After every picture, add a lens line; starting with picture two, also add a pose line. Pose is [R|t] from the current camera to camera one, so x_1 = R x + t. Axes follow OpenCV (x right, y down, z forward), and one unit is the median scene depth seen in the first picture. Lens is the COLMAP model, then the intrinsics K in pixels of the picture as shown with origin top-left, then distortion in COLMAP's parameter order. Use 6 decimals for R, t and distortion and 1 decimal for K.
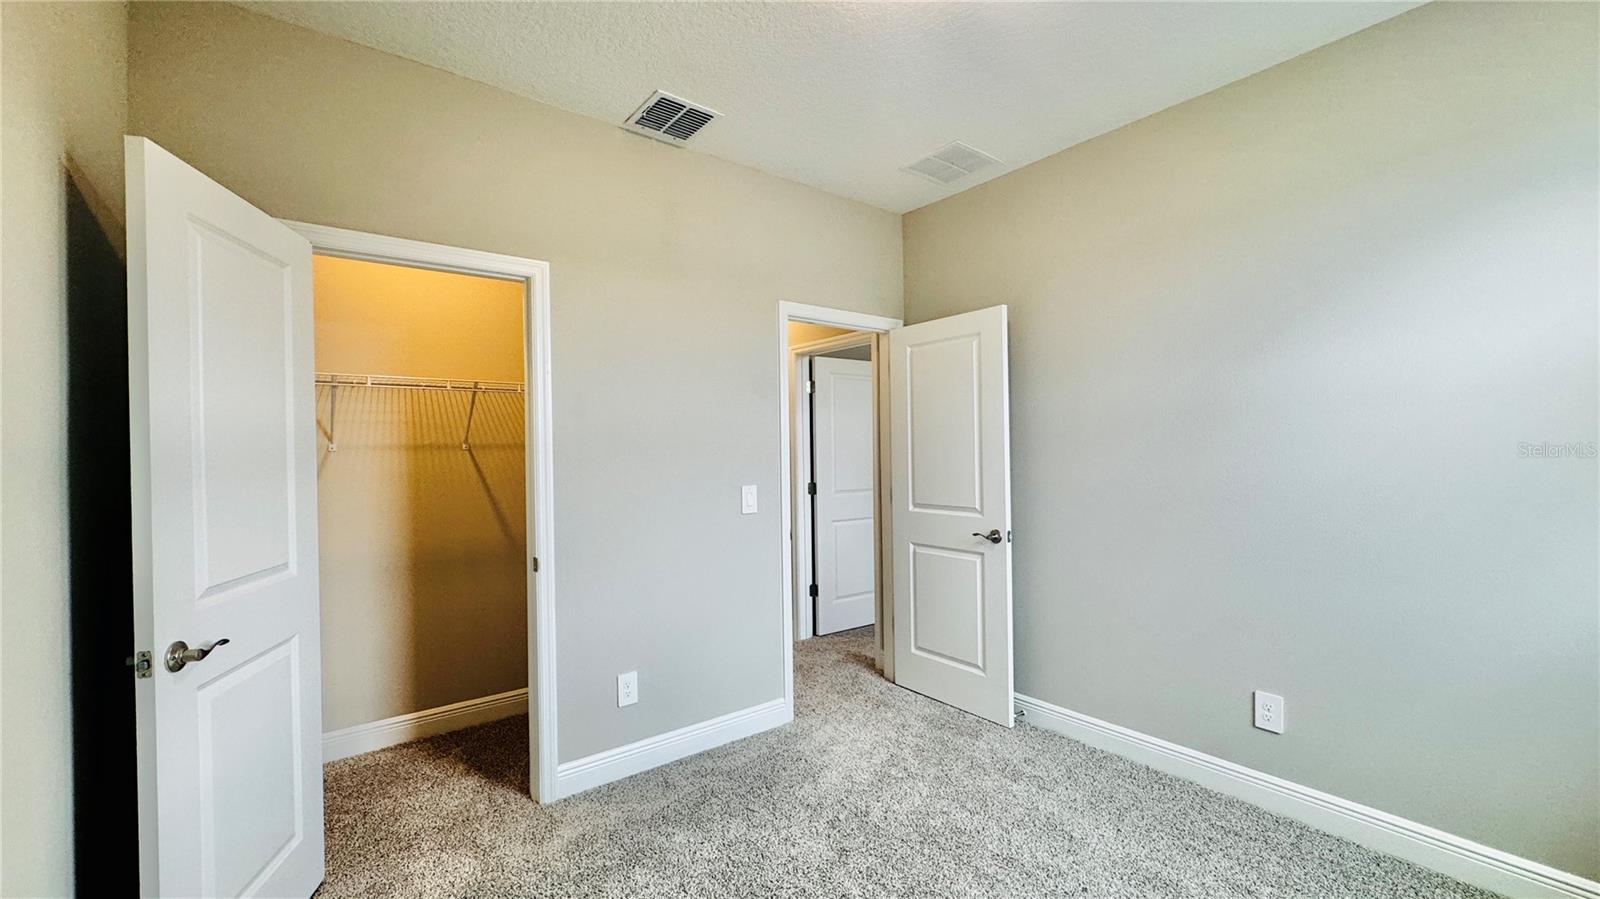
lens RADIAL K [[639.0, 0, 797.2], [0, 639.0, 447.0], [0, 0, 1]] dist [-0.000813, 0.000000]
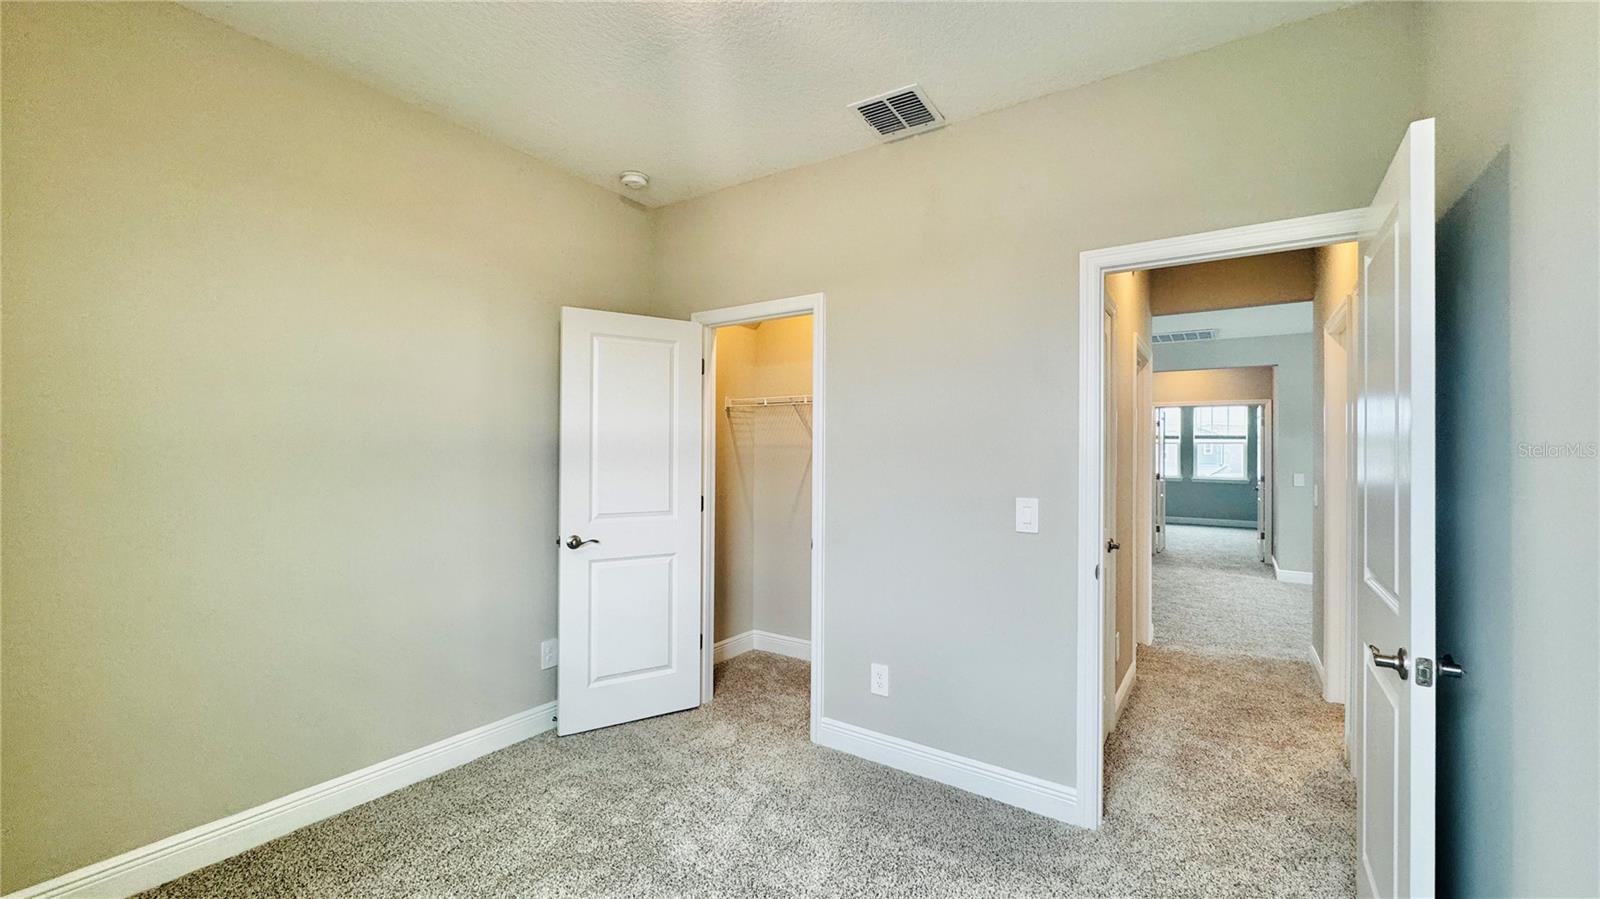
lens RADIAL K [[639.0, 0, 797.2], [0, 639.0, 447.0], [0, 0, 1]] dist [-0.000813, 0.000000]
pose [[0.310650, 0.006985, -0.950499, 0.686350], [-0.008544, 0.999953, 0.004556, -0.005180], [0.950486, 0.006705, 0.310695, 0.548018]]
